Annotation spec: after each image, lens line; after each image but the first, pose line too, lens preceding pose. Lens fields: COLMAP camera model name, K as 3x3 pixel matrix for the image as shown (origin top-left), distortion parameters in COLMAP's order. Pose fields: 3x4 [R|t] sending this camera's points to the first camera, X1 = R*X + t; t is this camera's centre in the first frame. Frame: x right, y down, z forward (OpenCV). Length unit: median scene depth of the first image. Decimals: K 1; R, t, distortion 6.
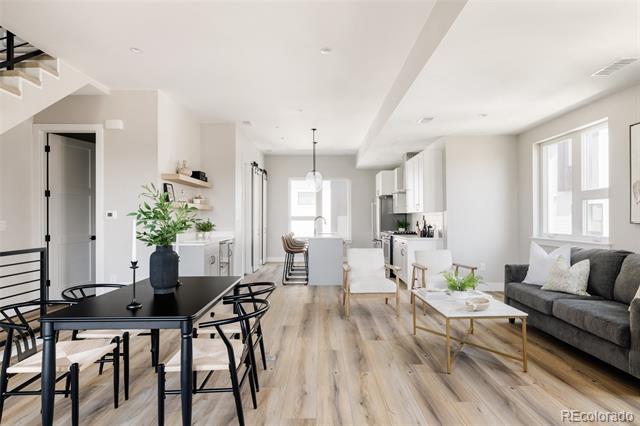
lens RADIAL K [[367.8, 0, 320.8], [0, 367.8, 214.2], [0, 0, 1]] dist [-0.000712, -0.000103]
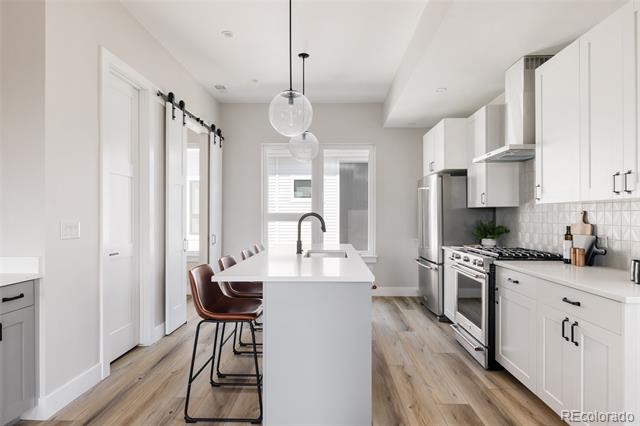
lens RADIAL K [[367.8, 0, 319.8], [0, 367.8, 215.2], [0, 0, 1]] dist [-0.000712, -0.000103]
pose [[0.998834, 0.006065, -0.047895, 0.028438], [-0.006062, 0.999982, 0.000207, 0.008860], [0.047896, 0.000083, 0.998852, 0.510131]]
